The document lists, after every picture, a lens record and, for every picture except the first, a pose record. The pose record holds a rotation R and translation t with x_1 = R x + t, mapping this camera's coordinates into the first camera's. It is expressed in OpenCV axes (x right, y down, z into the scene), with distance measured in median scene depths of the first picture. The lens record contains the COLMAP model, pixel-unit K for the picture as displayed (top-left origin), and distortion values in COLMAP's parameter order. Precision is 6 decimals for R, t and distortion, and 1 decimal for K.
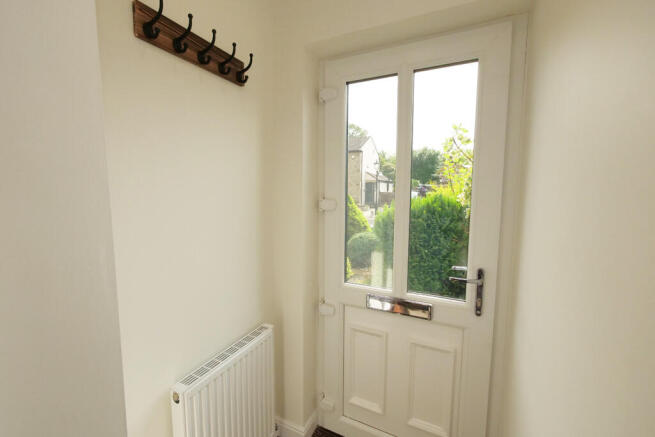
lens RADIAL K [[279.7, 0, 327.5], [0, 279.7, 218.5], [0, 0, 1]] dist [-0.002012, -0.000146]
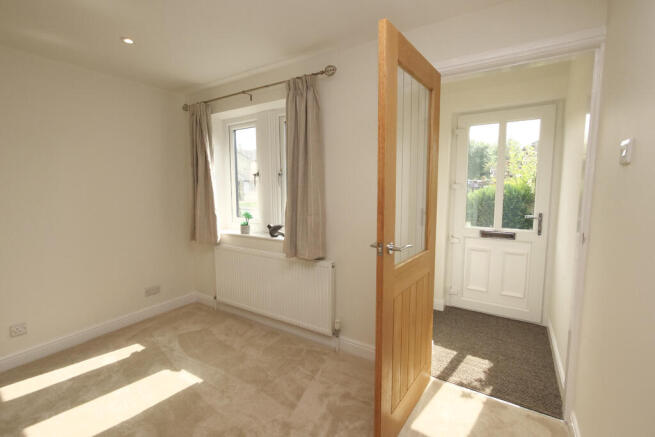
lens RADIAL K [[299.1, 0, 327.5], [0, 299.1, 218.5], [0, 0, 1]] dist [-0.001737, -0.000226]
pose [[0.994722, 0.007477, -0.102337, -0.771197], [-0.006951, 0.999961, 0.005494, 0.192133], [0.102374, -0.004753, 0.994735, -1.325309]]
